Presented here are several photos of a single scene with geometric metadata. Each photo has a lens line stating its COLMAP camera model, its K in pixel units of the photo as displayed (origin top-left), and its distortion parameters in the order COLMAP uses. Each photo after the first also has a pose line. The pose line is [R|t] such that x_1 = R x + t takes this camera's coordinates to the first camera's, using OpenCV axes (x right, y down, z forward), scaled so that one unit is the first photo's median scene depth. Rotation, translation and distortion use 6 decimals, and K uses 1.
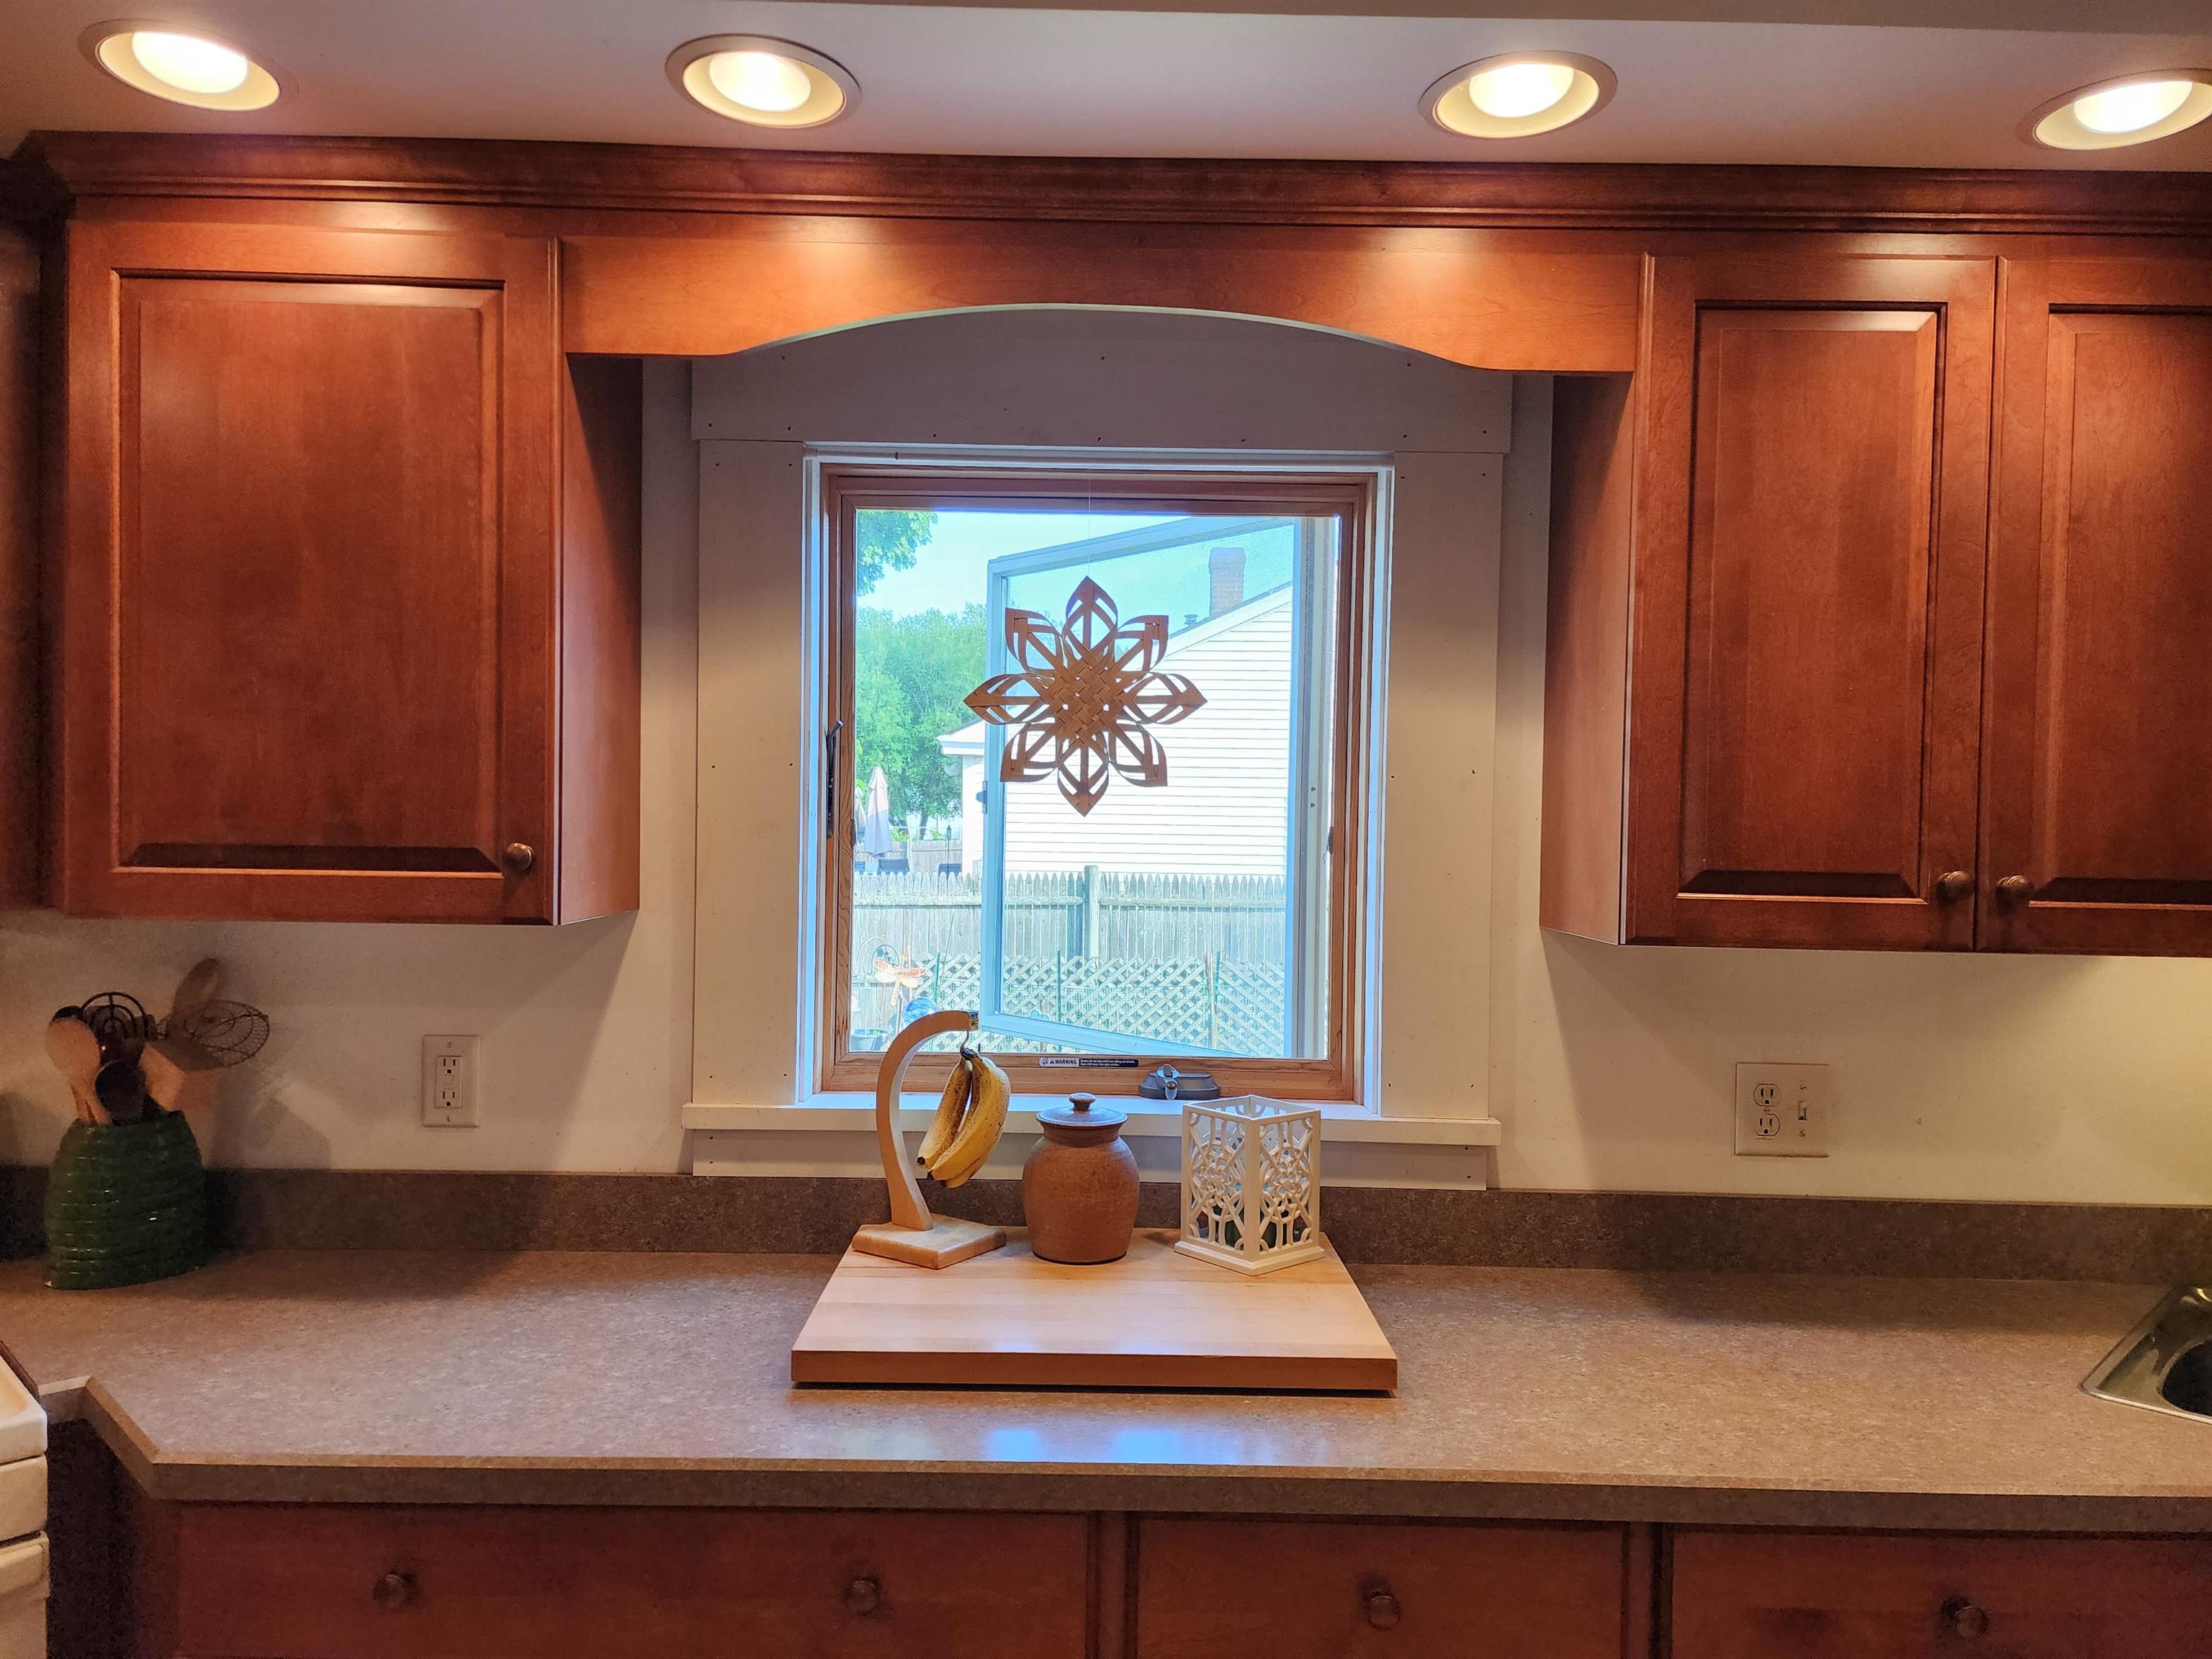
lens RADIAL K [[1468.5, 0, 1082.3], [0, 1468.5, 843.7], [0, 0, 1]] dist [0.054664, -0.056147]
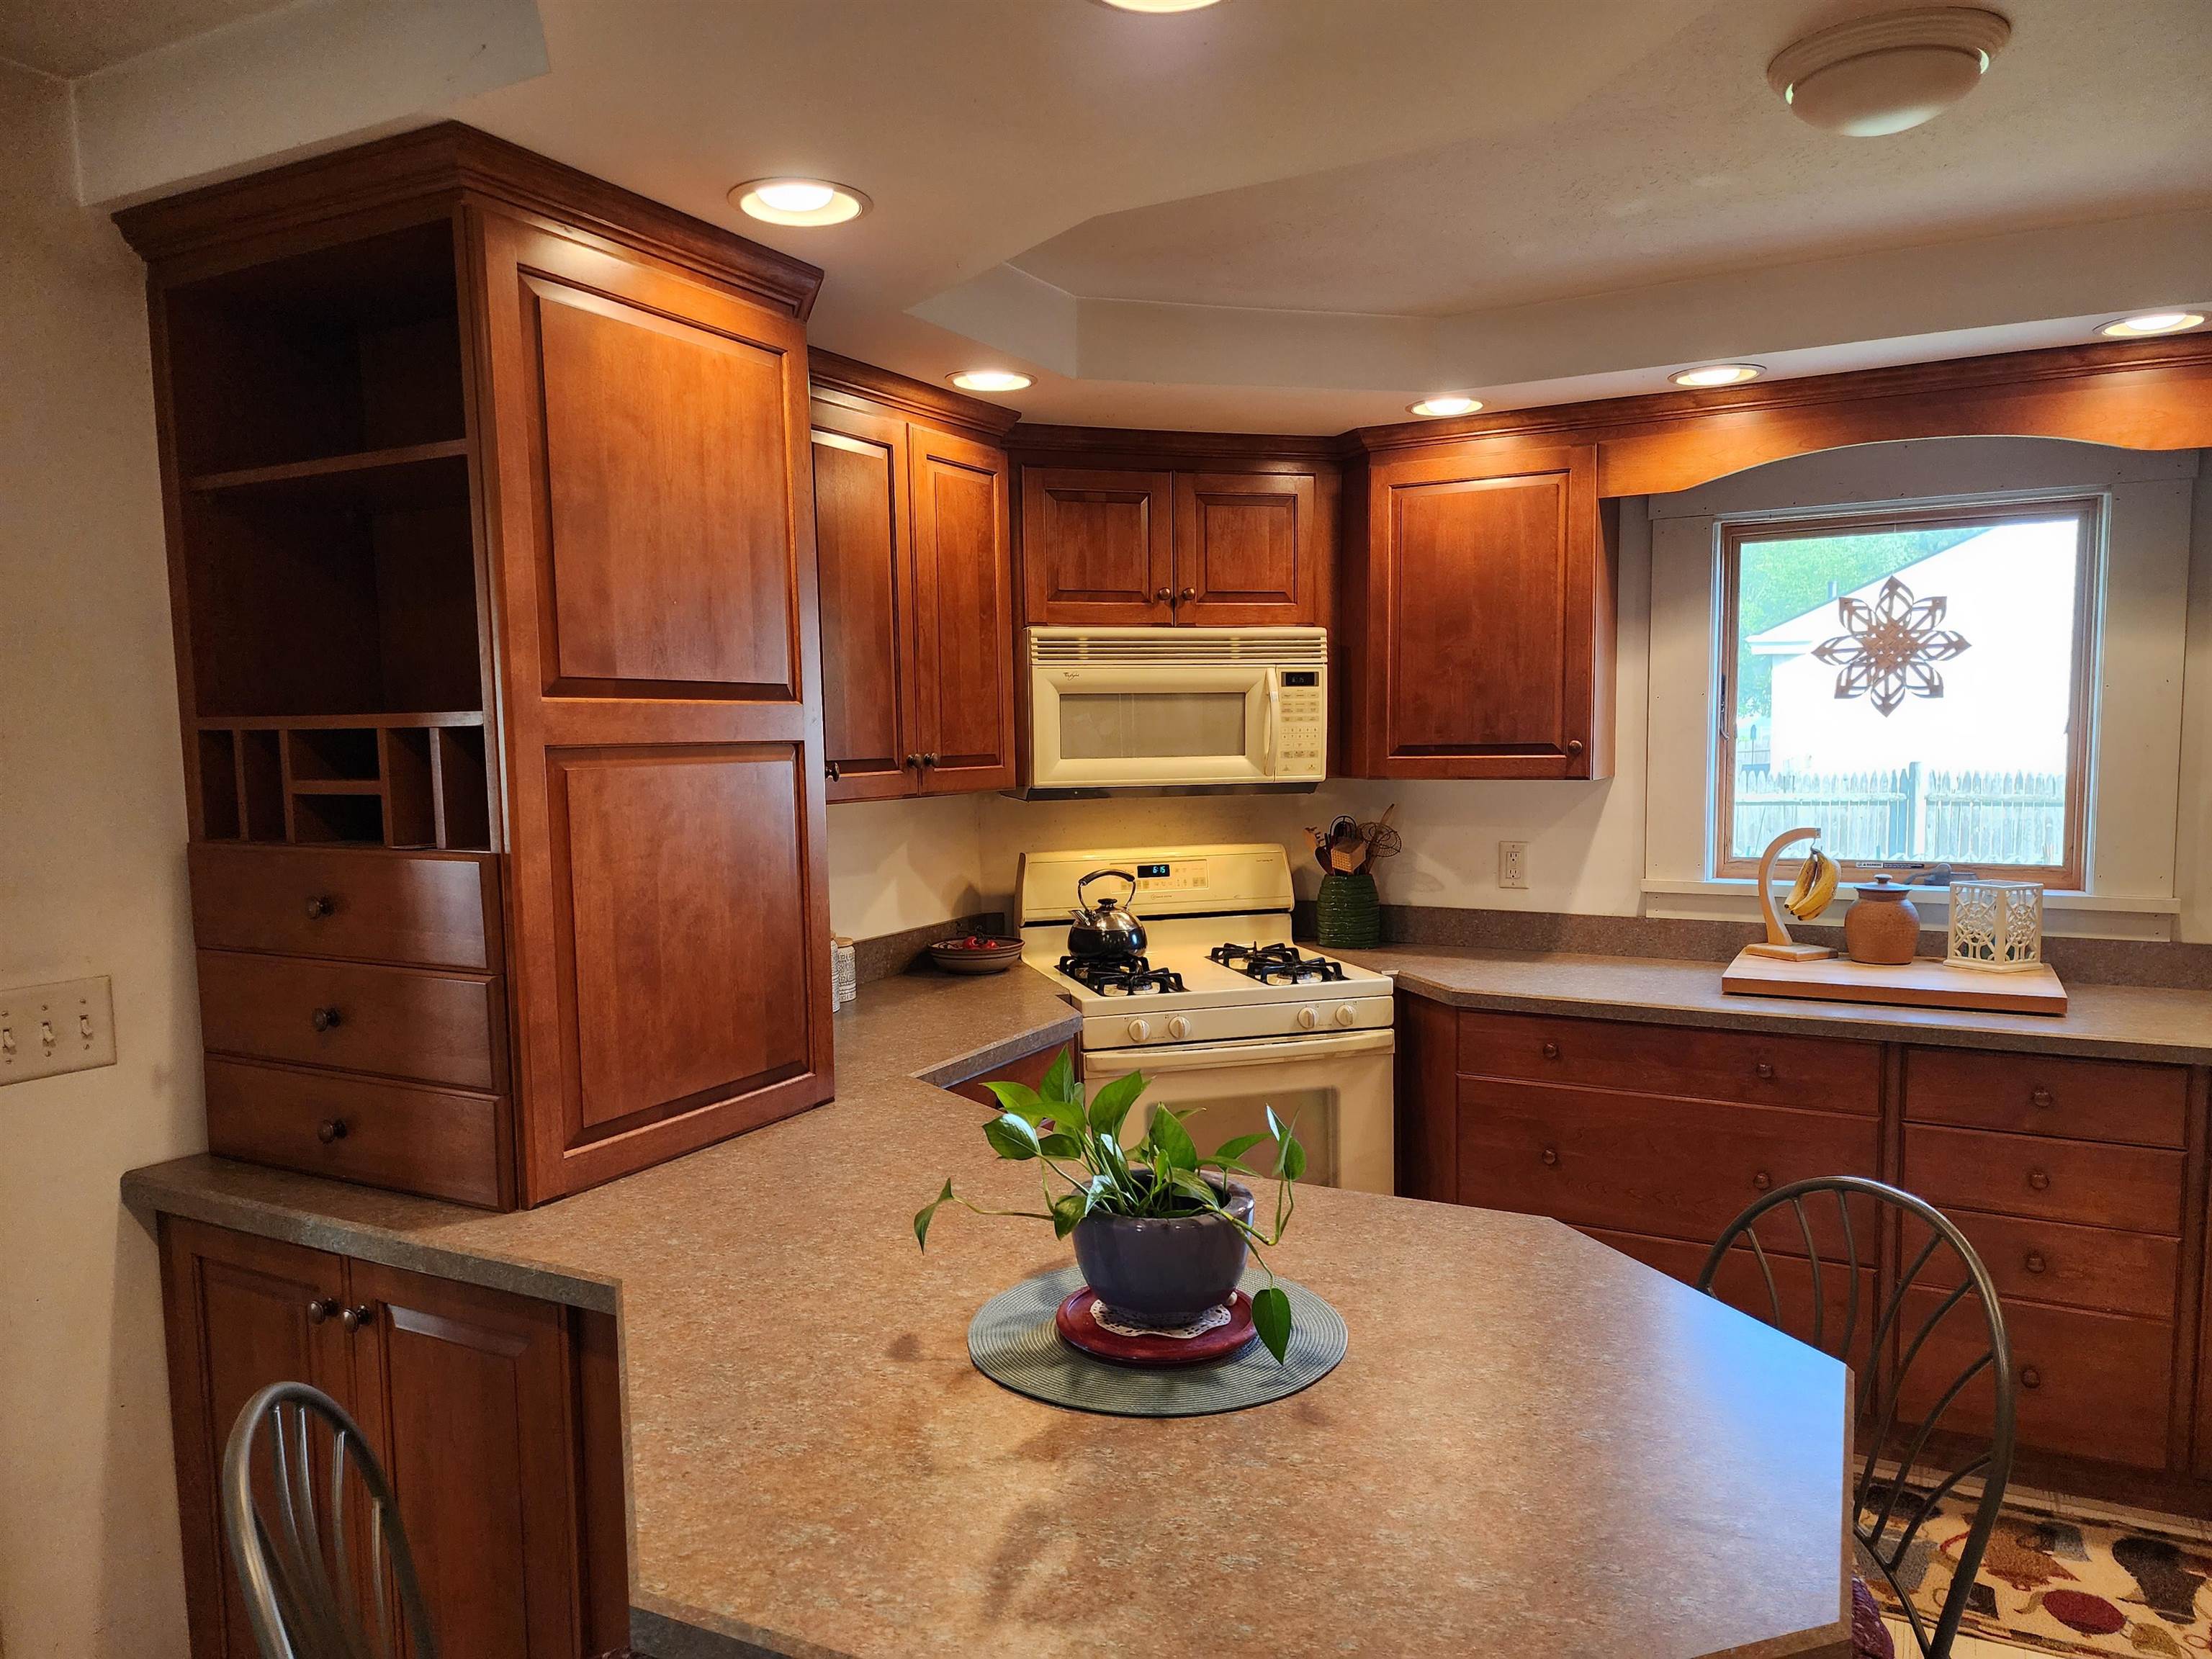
lens RADIAL K [[1478.6, 0, 1106.2], [0, 1478.6, 859.1], [0, 0, 1]] dist [0.070500, -0.063678]
pose [[0.880734, 0.013157, -0.473428, 0.033167], [0.020943, 0.997554, 0.066684, 0.012082], [0.473147, -0.068645, 0.878305, -1.128827]]
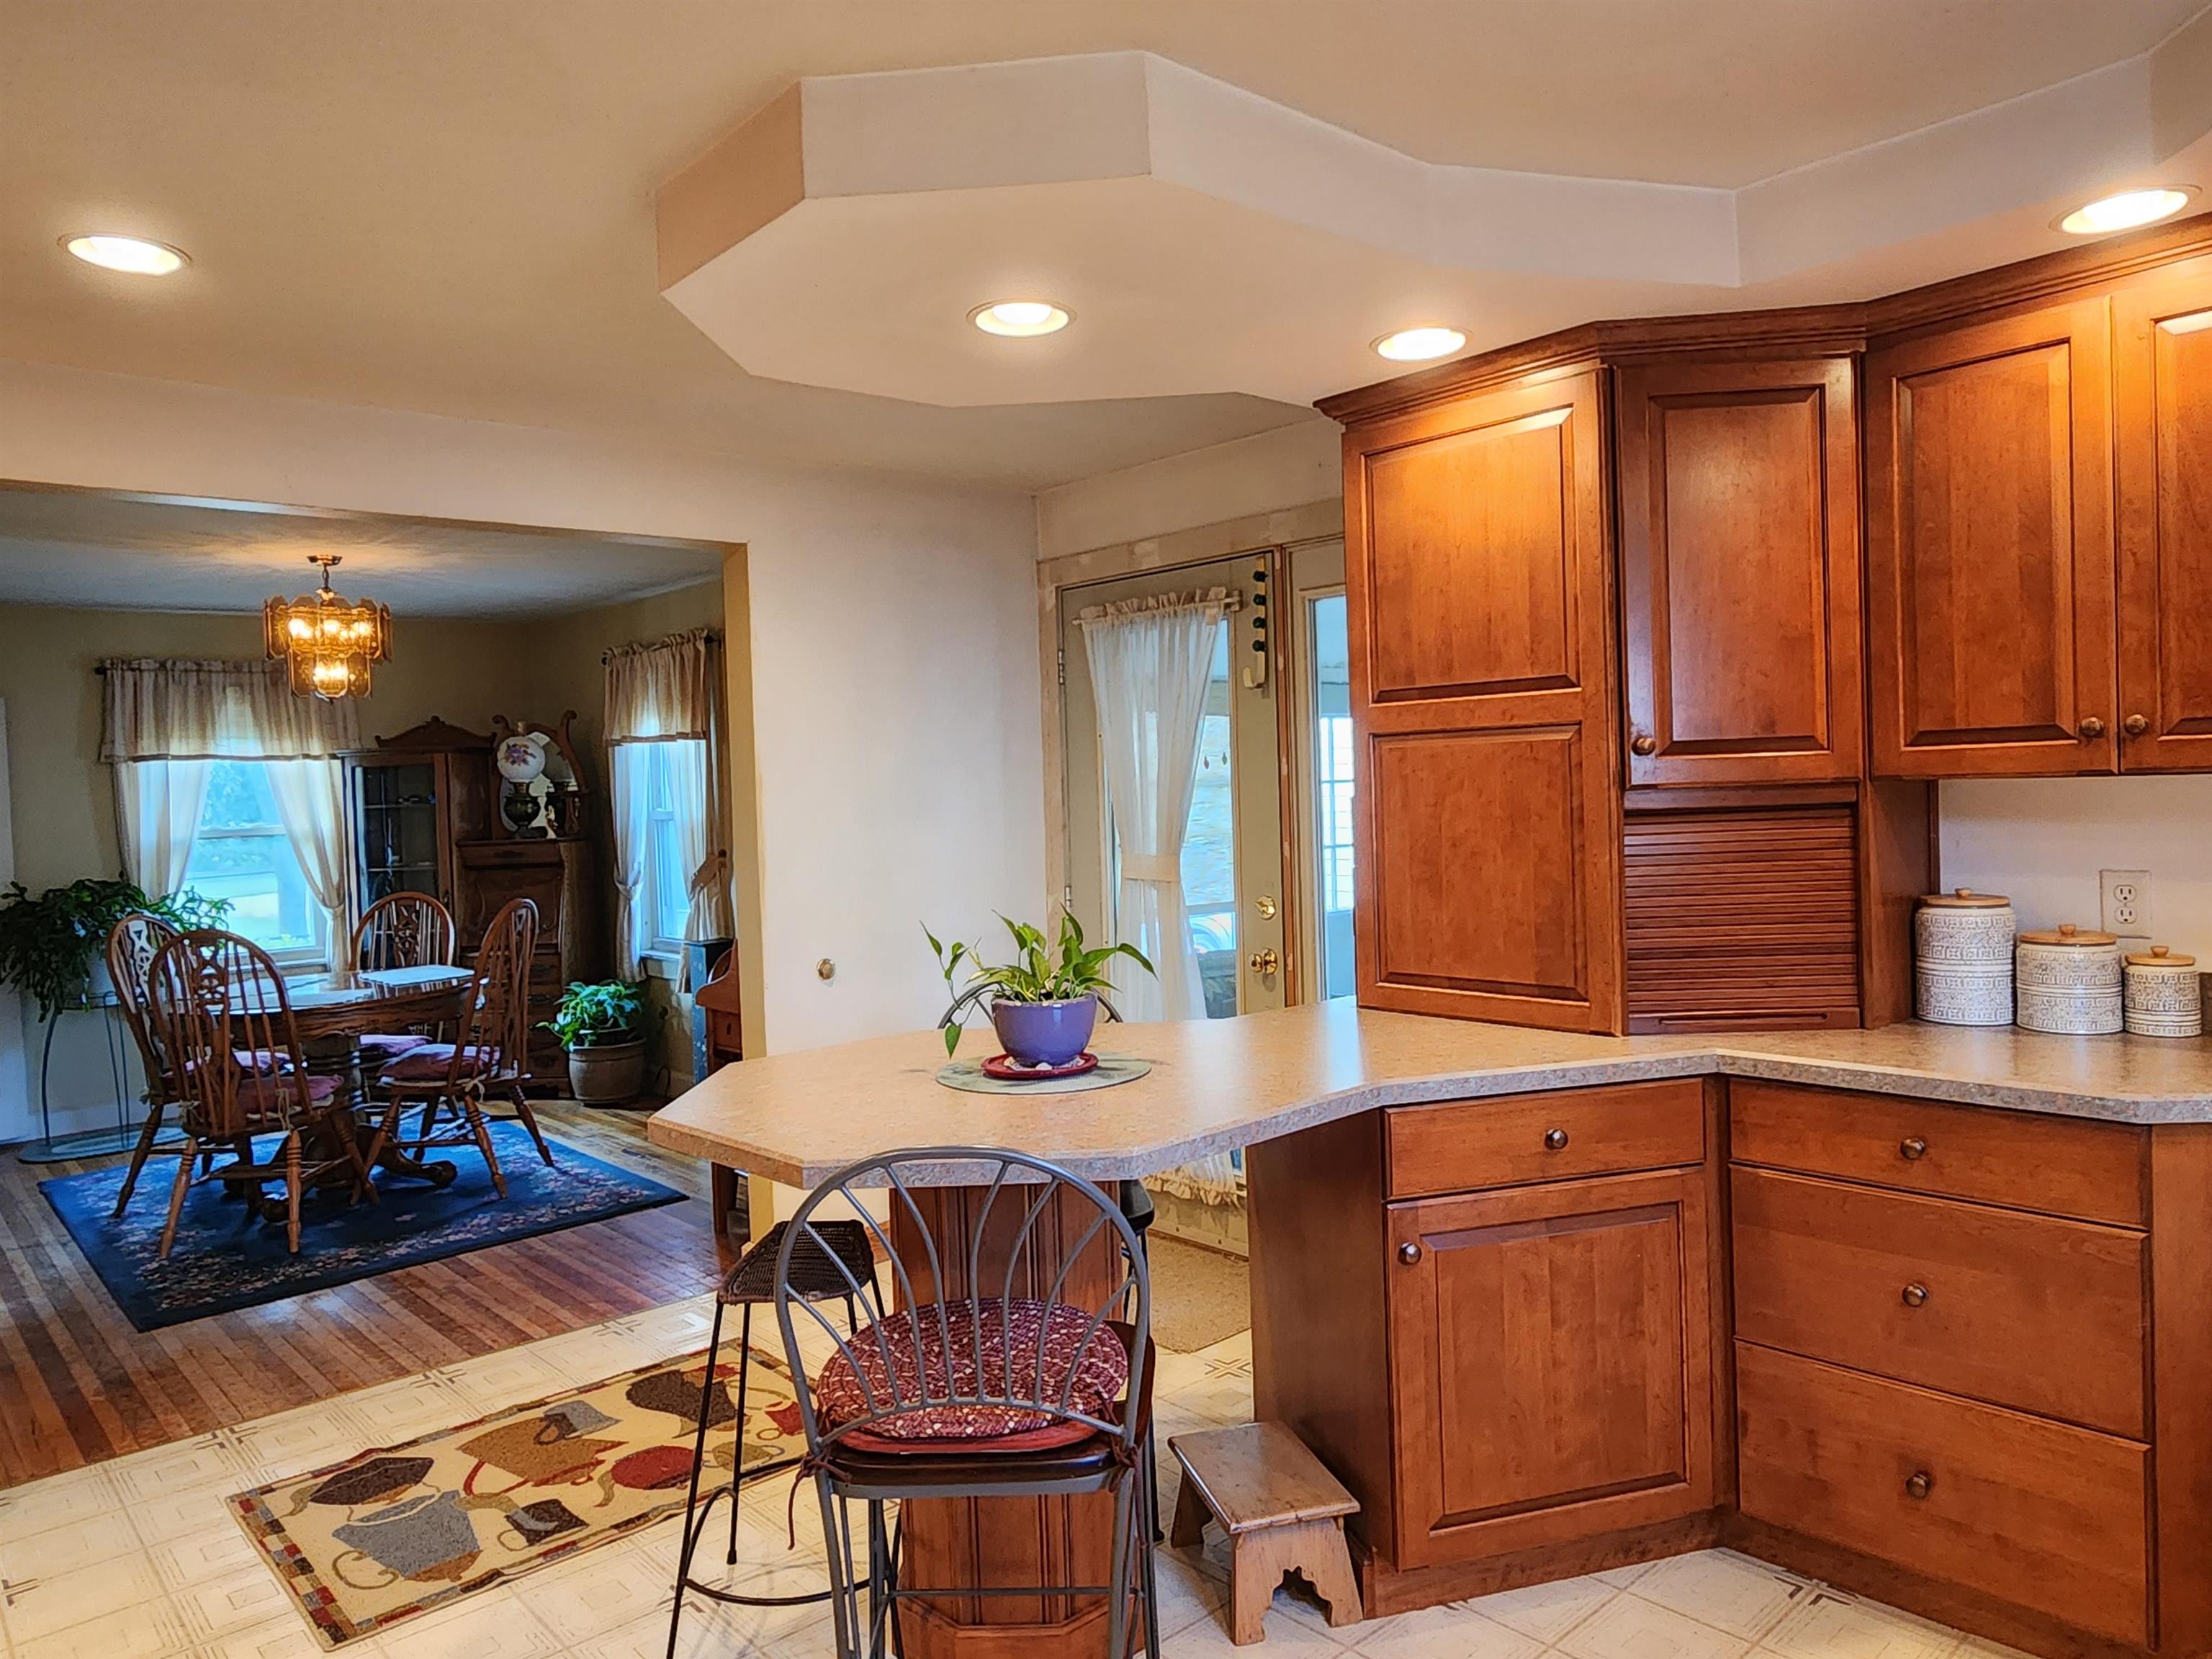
lens RADIAL K [[1498.6, 0, 1099.4], [0, 1498.6, 824.0], [0, 0, 1]] dist [0.011870, -0.004402]
pose [[-0.745360, 0.024469, -0.666213, 0.621920], [0.009240, 0.999609, 0.026376, 0.052515], [0.666598, 0.013503, -0.745295, 0.786371]]
